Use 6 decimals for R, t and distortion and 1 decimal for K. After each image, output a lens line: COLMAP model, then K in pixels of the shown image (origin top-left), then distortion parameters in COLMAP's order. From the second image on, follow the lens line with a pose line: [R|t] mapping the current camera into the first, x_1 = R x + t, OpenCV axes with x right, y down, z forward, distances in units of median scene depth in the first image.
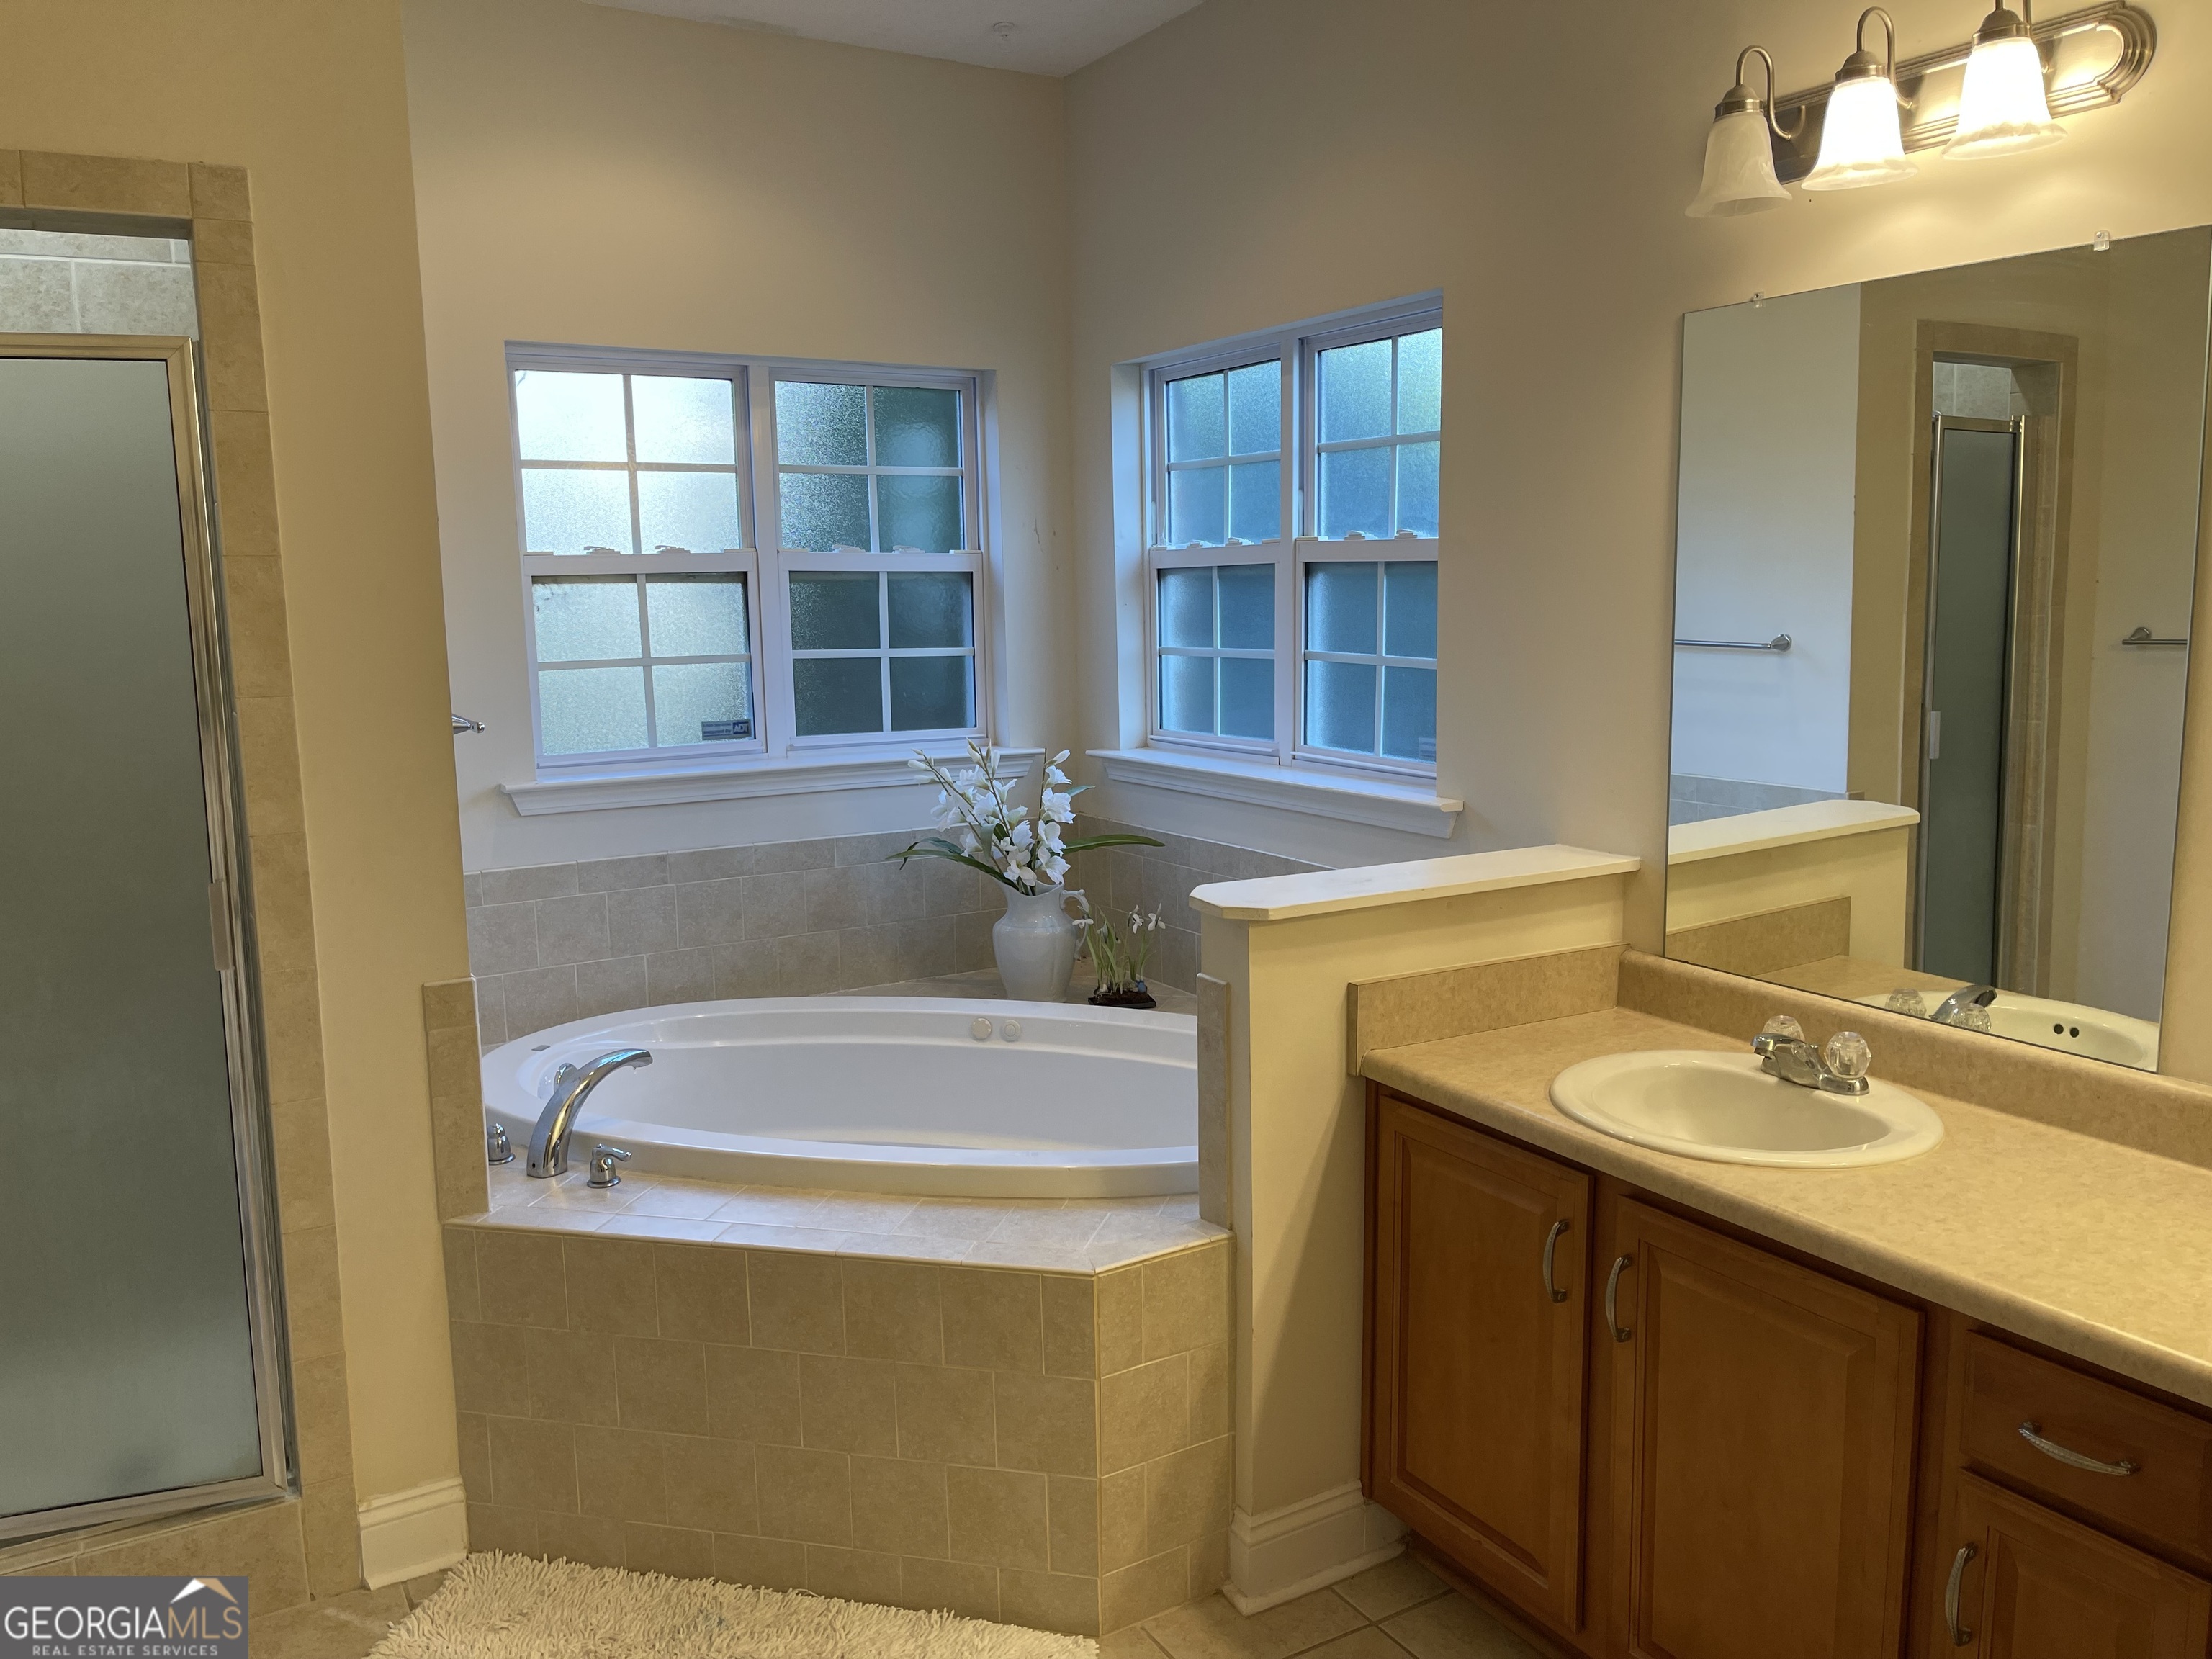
lens RADIAL K [[1697.2, 0, 1079.0], [0, 1697.2, 817.7], [0, 0, 1]] dist [0.067585, -0.086406]
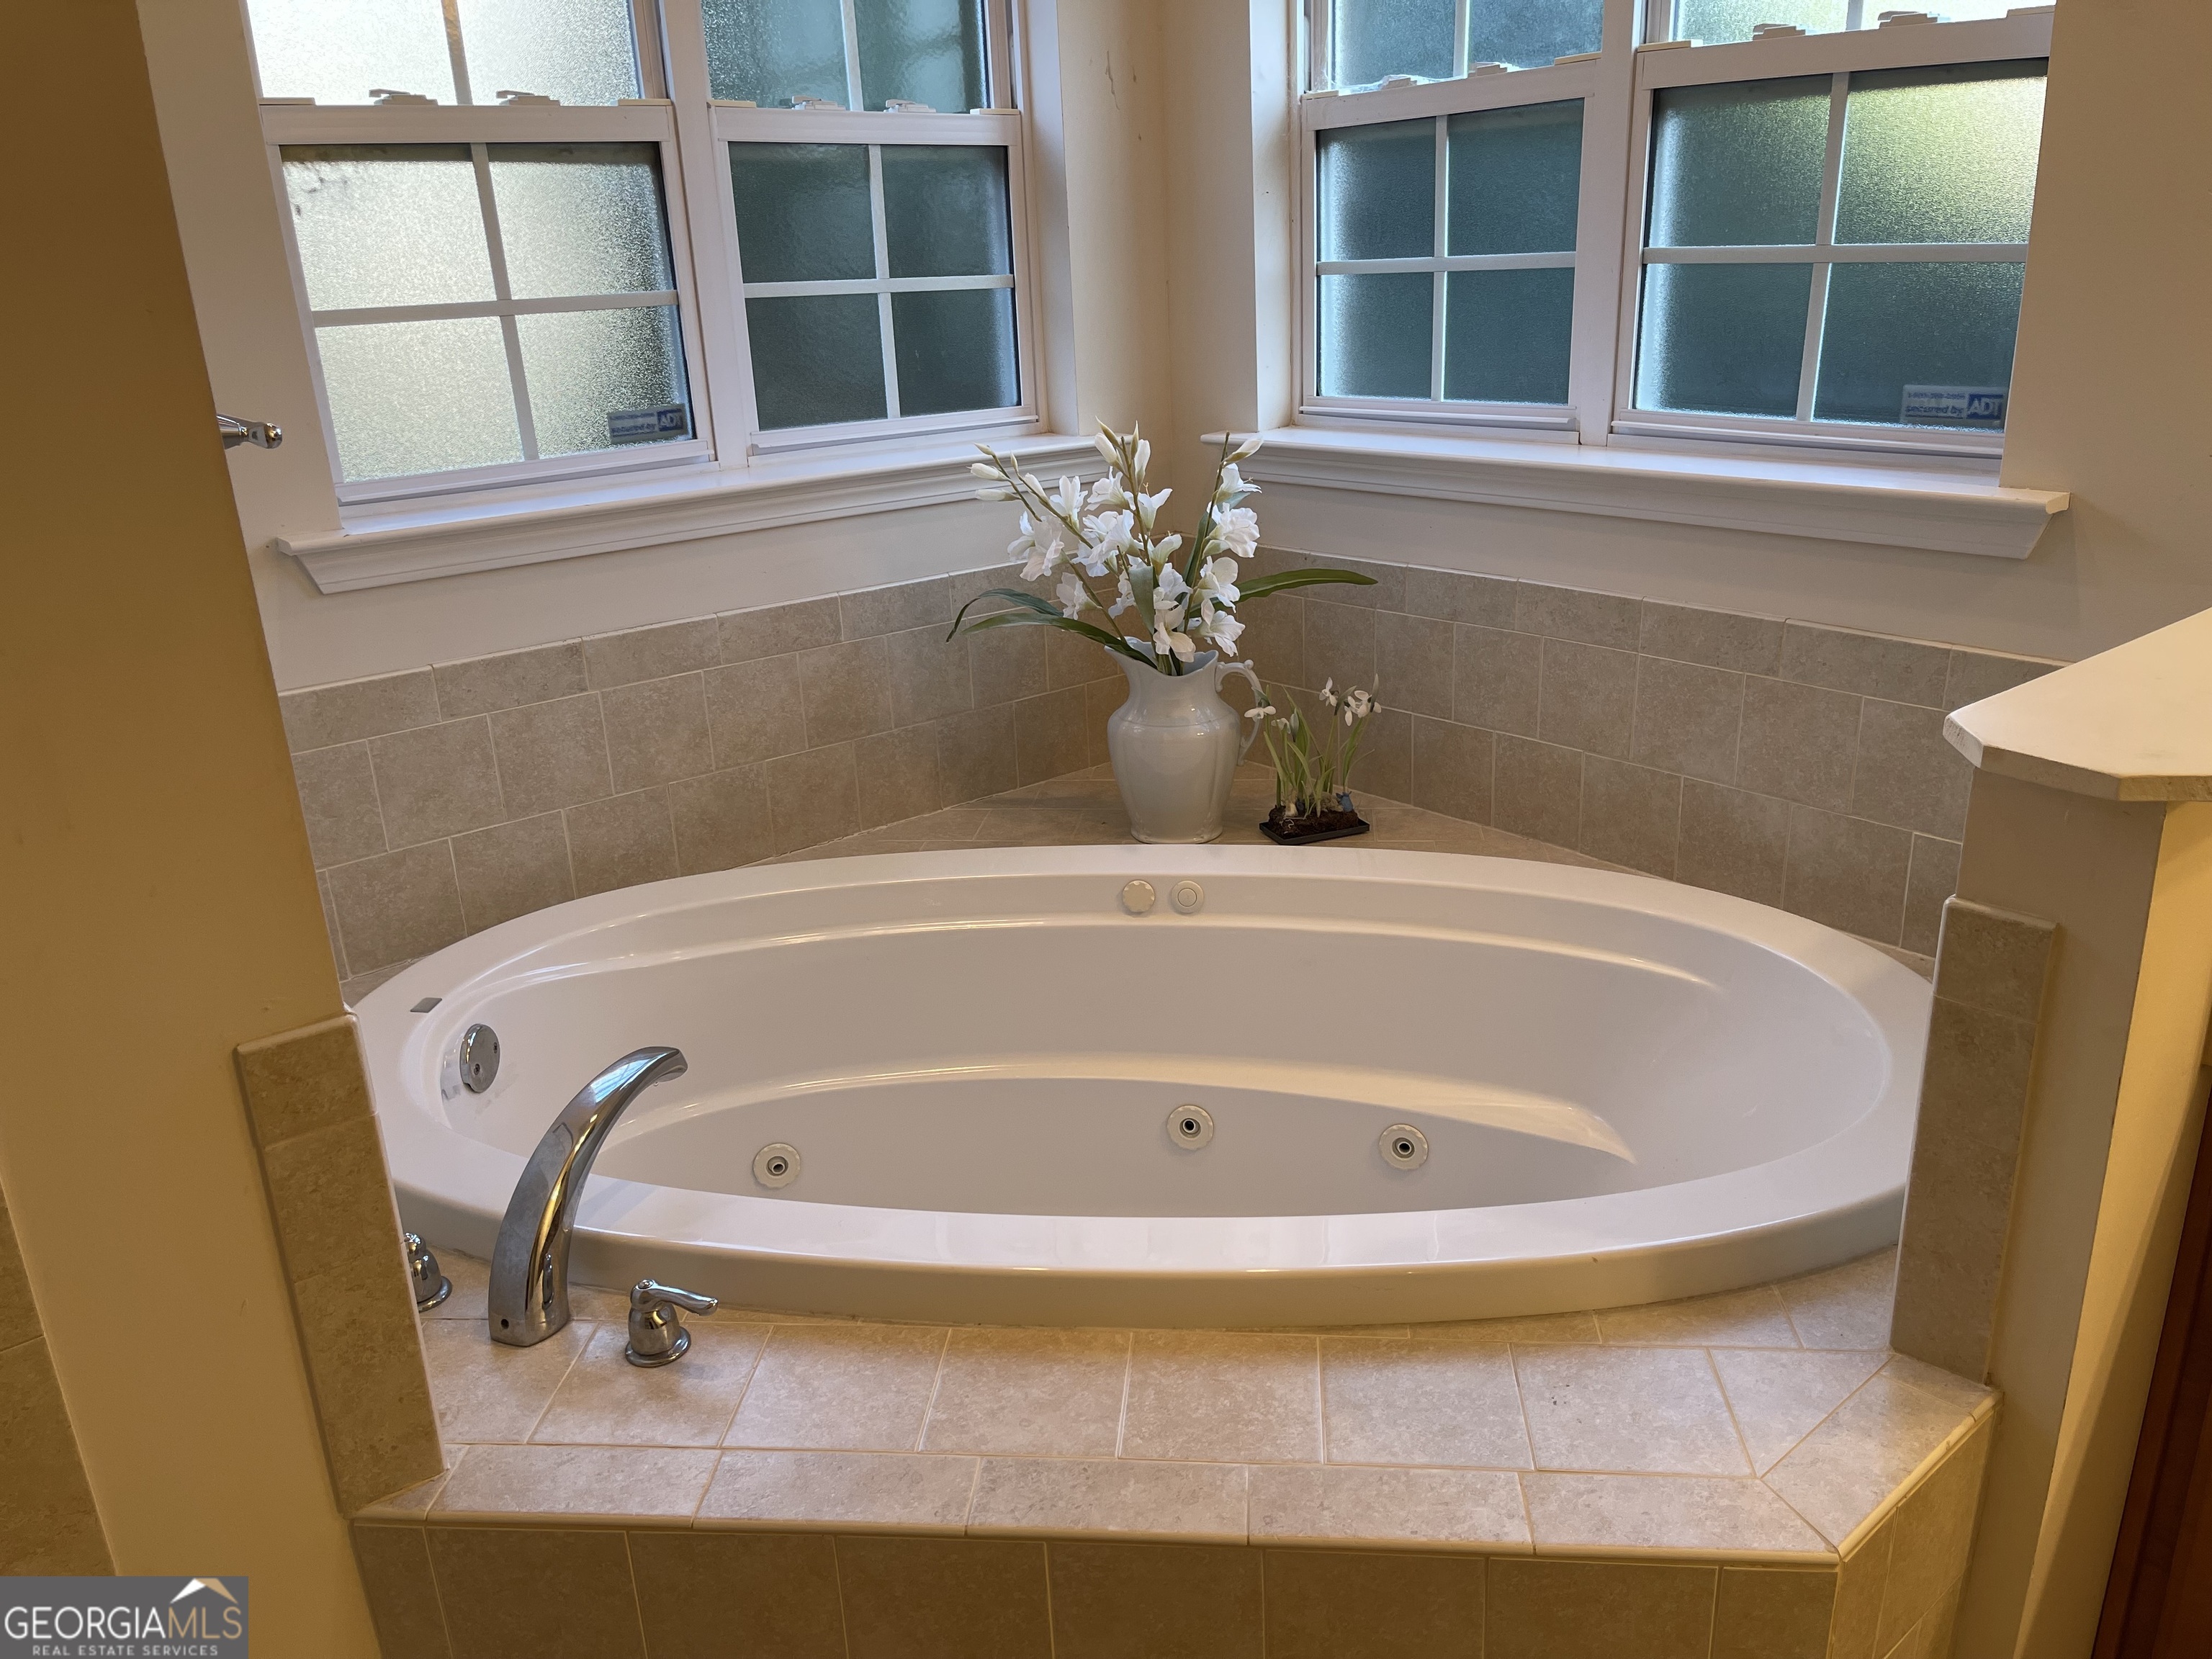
lens RADIAL K [[1697.2, 0, 1096.0], [0, 1697.2, 844.0], [0, 0, 1]] dist [0.067585, -0.086406]
pose [[0.987084, -0.076099, 0.140974, -0.160498], [0.047057, 0.978885, 0.198919, -0.021030], [-0.153135, -0.189716, 0.969823, 0.394930]]
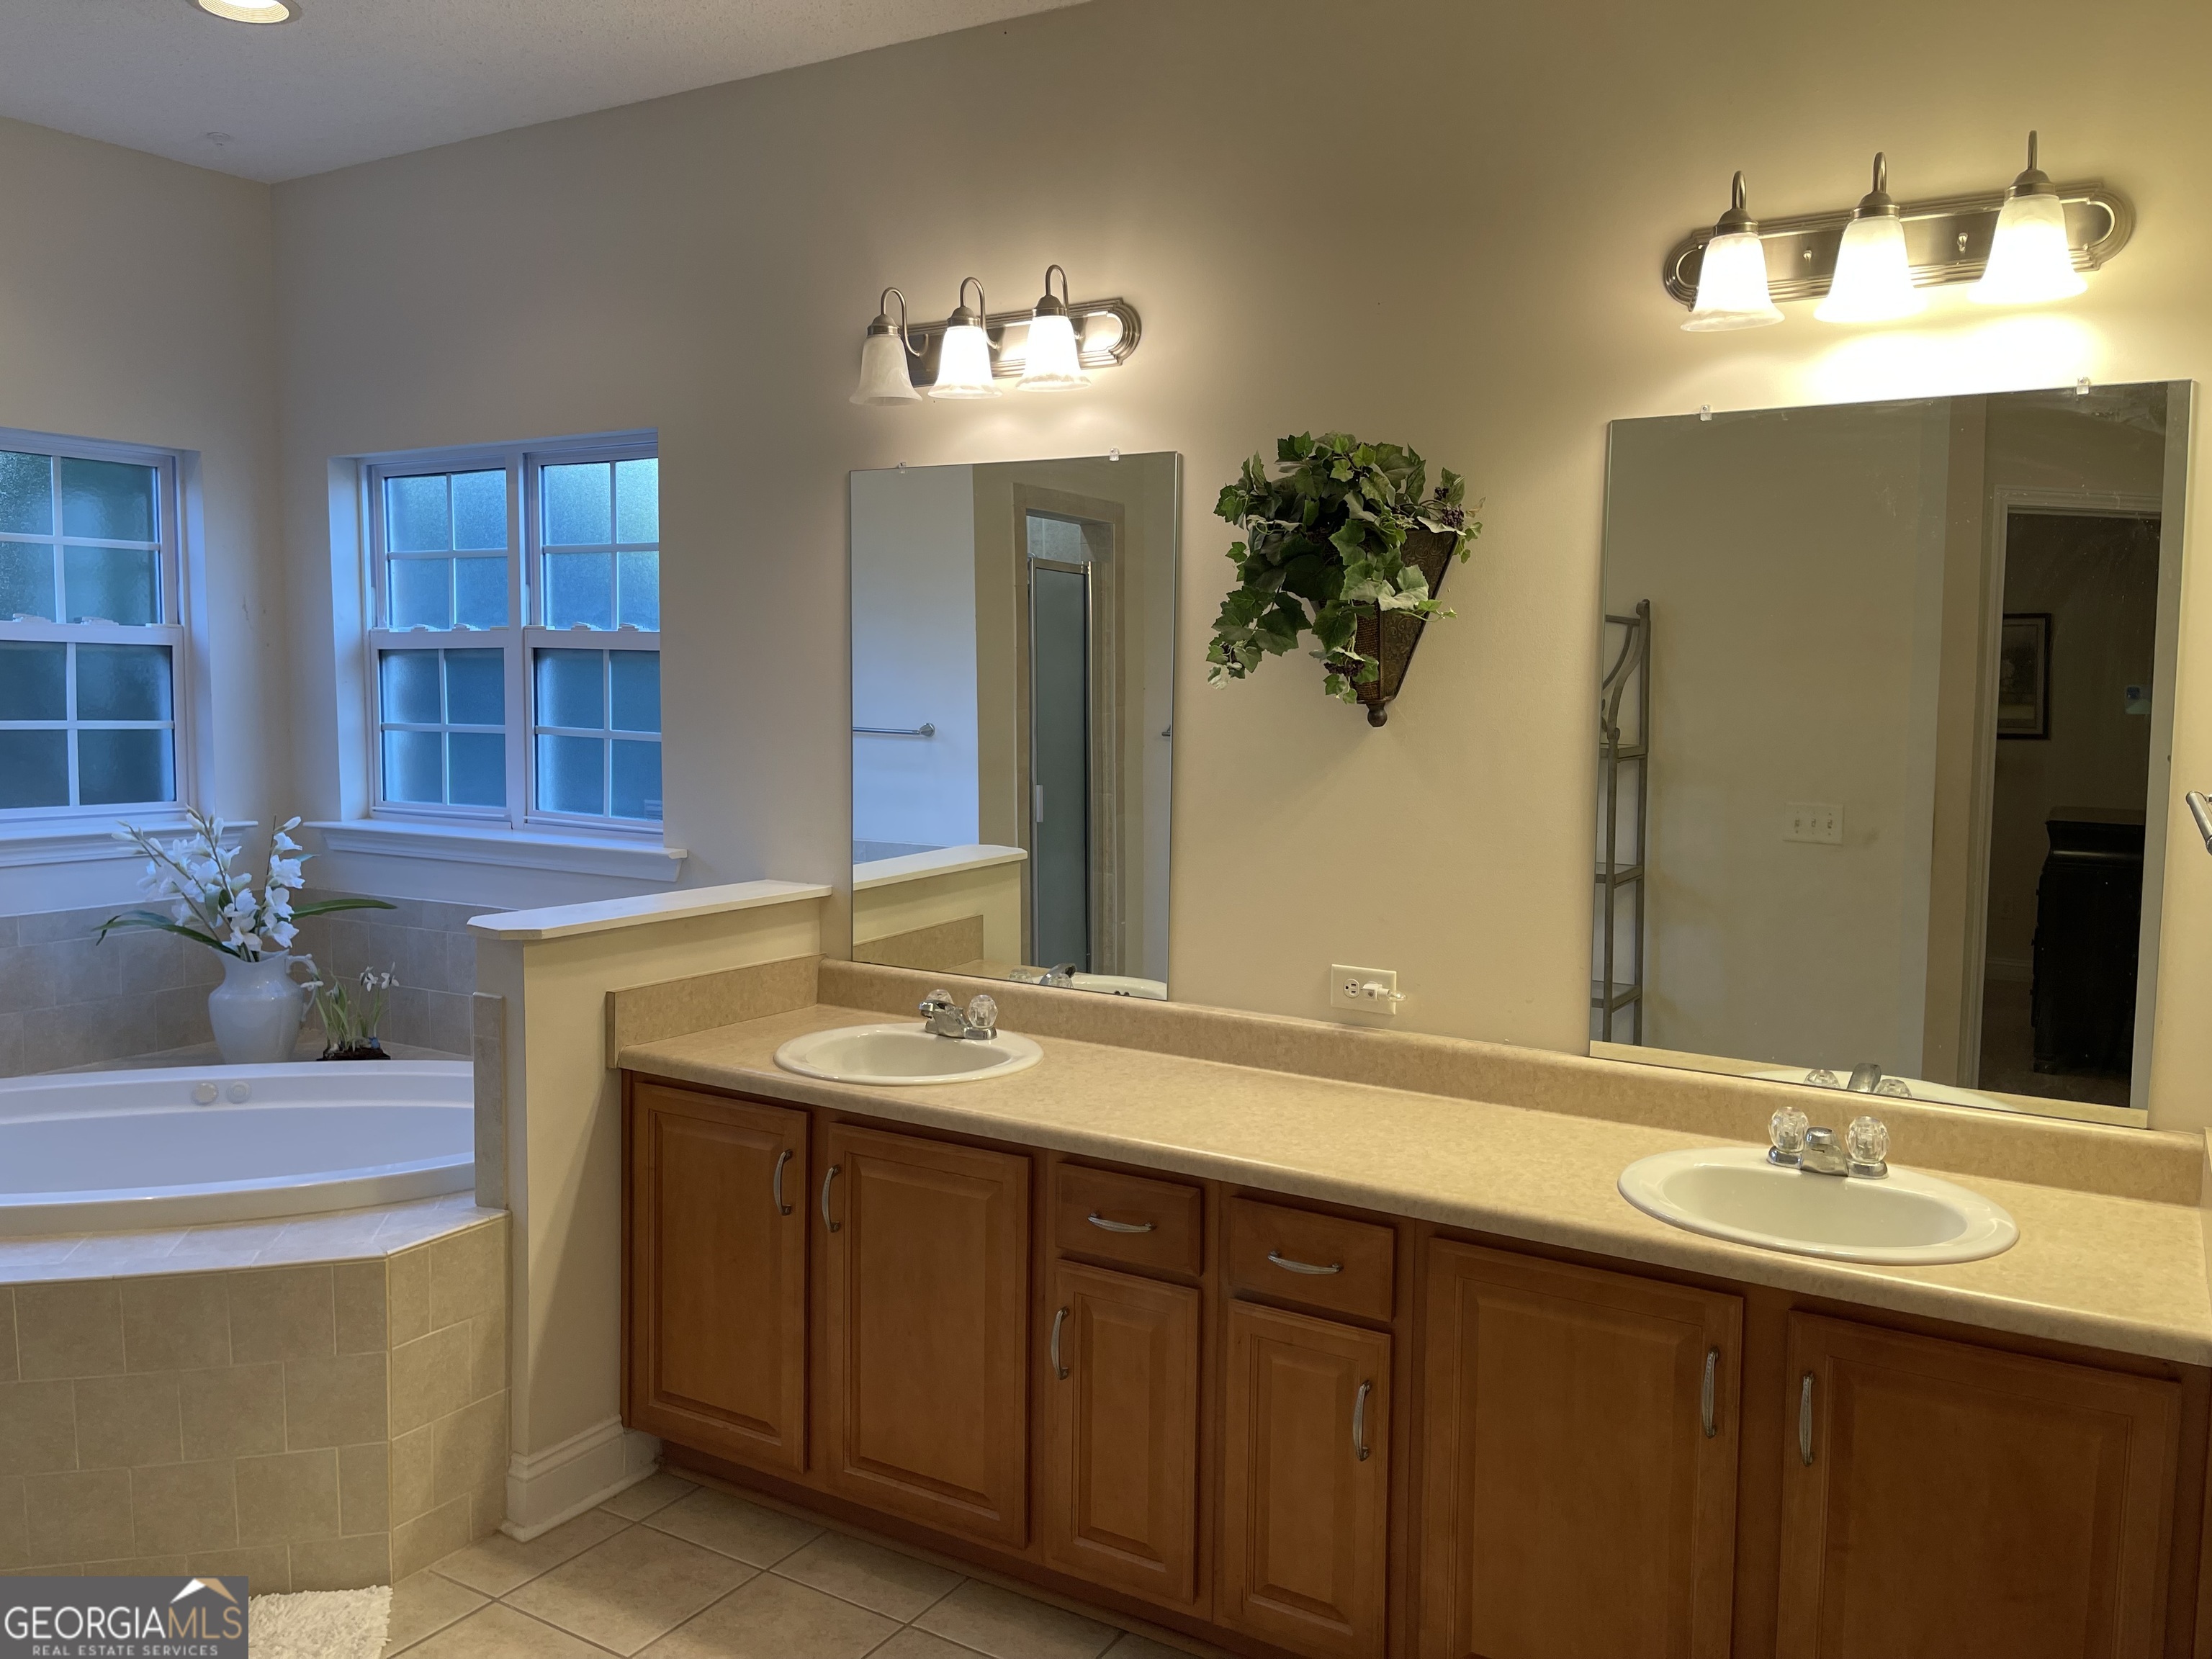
lens RADIAL K [[1697.2, 0, 1129.6], [0, 1697.2, 803.3], [0, 0, 1]] dist [0.067585, -0.086406]
pose [[0.873819, -0.007939, 0.486186, -0.073165], [0.041365, 0.997456, -0.058056, 0.034360], [-0.484489, 0.070841, 0.871924, -0.171148]]
